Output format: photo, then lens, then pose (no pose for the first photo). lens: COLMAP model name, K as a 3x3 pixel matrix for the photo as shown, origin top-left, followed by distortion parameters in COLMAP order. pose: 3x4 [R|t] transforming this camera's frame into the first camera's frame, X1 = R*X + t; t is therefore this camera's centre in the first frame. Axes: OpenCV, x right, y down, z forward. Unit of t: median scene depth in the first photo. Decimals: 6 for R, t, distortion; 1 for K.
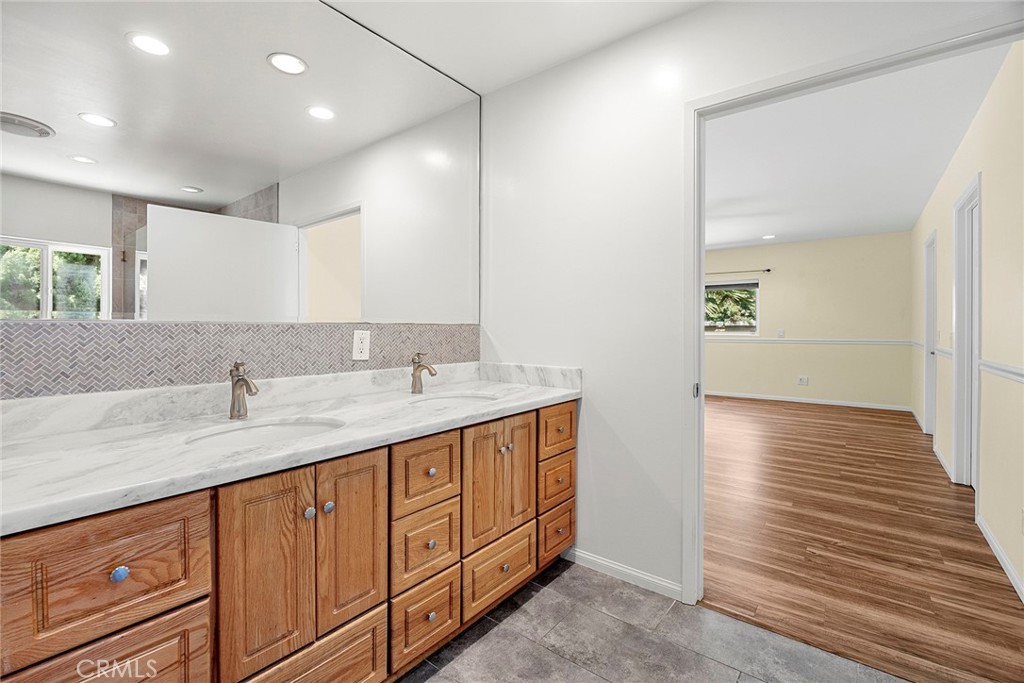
lens RADIAL K [[458.7, 0, 504.7], [0, 458.7, 330.3], [0, 0, 1]] dist [-0.012901, -0.000428]
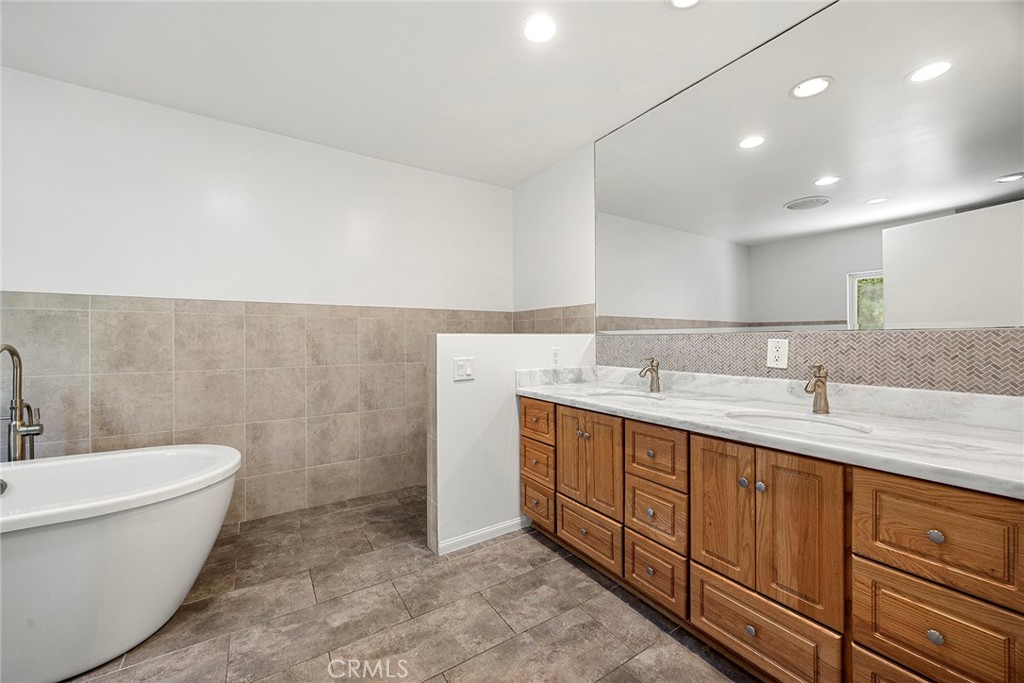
lens RADIAL K [[393.5, 0, 510.2], [0, 393.5, 329.1], [0, 0, 1]] dist [-0.001855, -0.000022]
pose [[-0.323256, -0.021342, -0.946071, 0.892657], [0.002065, 0.999727, -0.023258, -0.003511], [0.946309, -0.009472, -0.323124, 0.899356]]
